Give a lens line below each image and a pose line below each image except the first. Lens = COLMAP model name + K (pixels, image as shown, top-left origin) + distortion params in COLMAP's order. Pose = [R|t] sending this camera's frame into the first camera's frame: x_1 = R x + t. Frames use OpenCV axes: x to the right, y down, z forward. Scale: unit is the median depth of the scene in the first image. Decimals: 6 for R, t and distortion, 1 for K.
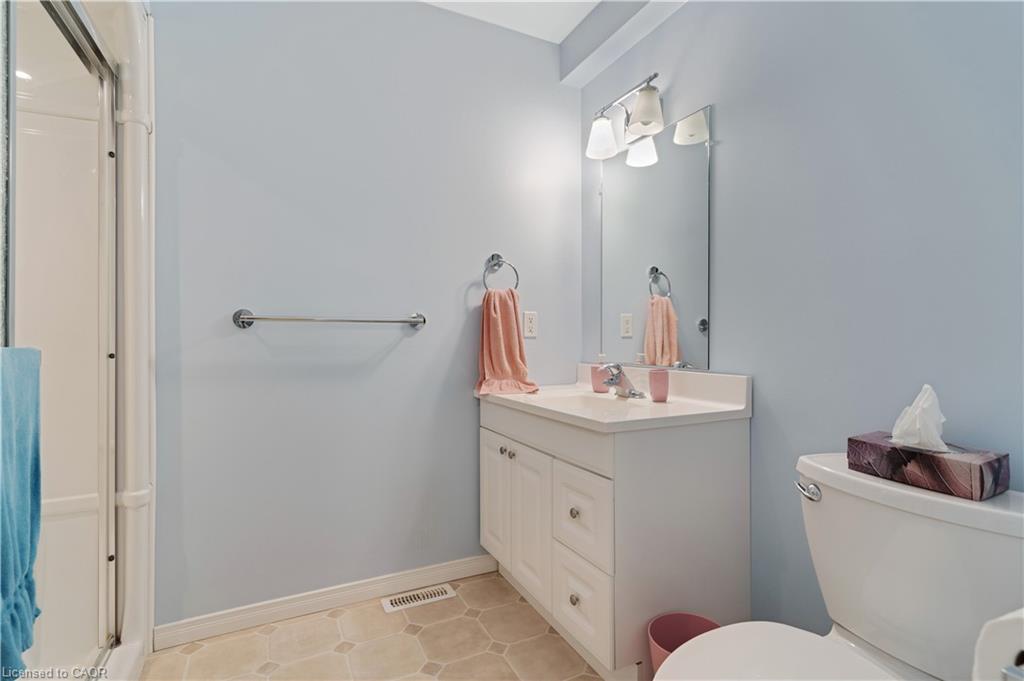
lens RADIAL K [[490.8, 0, 511.4], [0, 490.8, 336.9], [0, 0, 1]] dist [-0.000178, -0.002004]
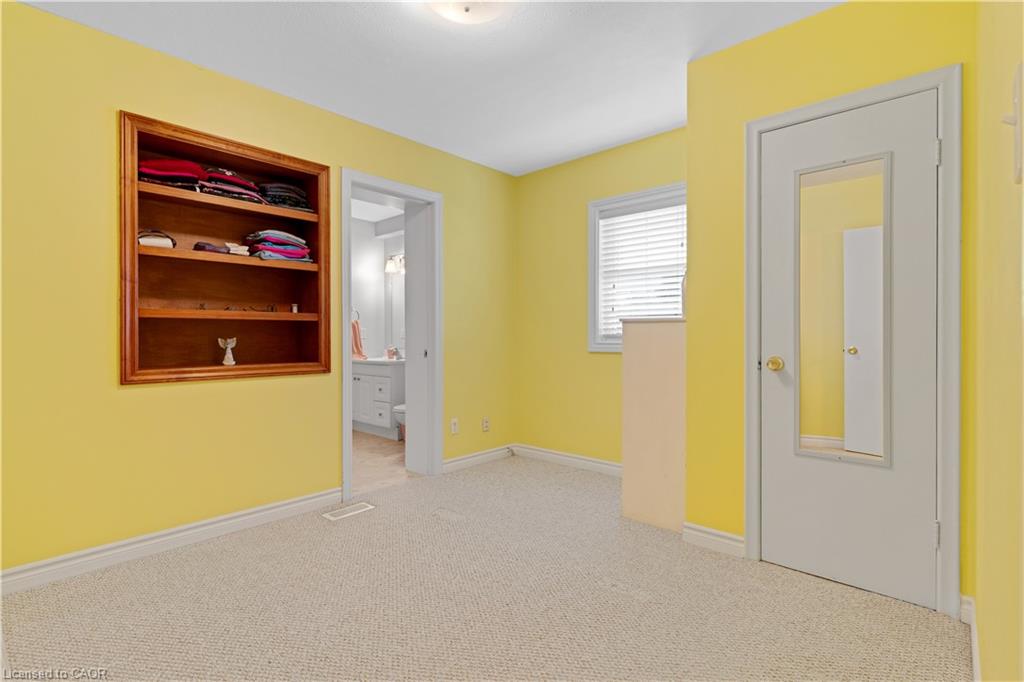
lens RADIAL K [[490.8, 0, 512.1], [0, 490.8, 341.0], [0, 0, 1]] dist [-0.000178, -0.002004]
pose [[0.932228, -0.000498, 0.361870, -0.181406], [0.000625, 1.000000, -0.000234, 0.015663], [-0.361870, 0.000445, 0.932228, -1.825290]]
